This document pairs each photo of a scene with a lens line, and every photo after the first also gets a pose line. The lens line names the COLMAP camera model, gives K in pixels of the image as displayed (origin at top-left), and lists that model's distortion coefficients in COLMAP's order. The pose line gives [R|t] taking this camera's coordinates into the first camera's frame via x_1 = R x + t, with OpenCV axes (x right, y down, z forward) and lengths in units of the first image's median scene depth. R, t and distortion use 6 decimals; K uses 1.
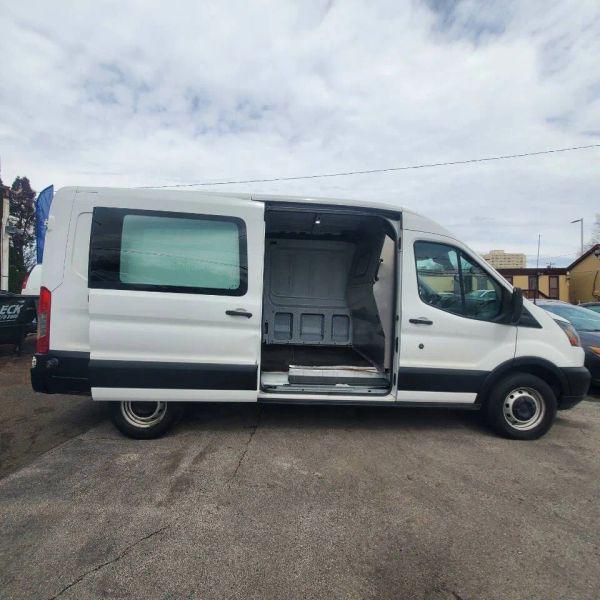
lens RADIAL K [[317.4, 0, 297.8], [0, 317.4, 297.2], [0, 0, 1]] dist [0.005602, -0.005050]
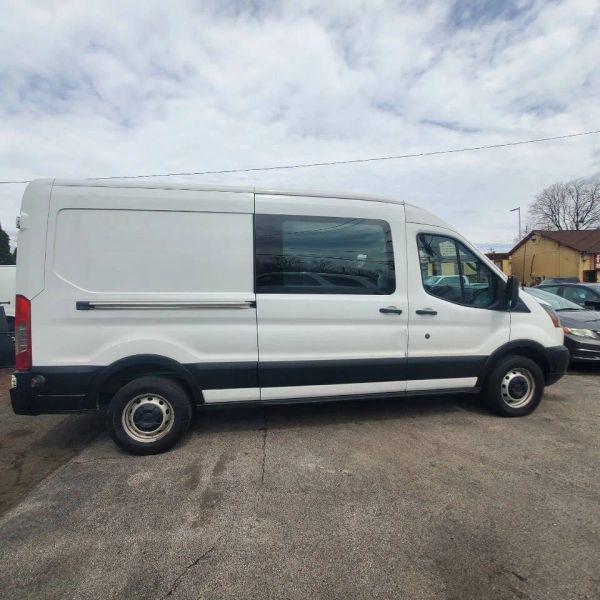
lens RADIAL K [[317.4, 0, 298.0], [0, 317.4, 298.1], [0, 0, 1]] dist [0.005602, -0.005050]
pose [[0.990520, -0.045085, 0.129761, -0.162057], [0.041011, 0.998583, 0.033902, -0.021340], [-0.131105, -0.028259, 0.990966, 0.041552]]
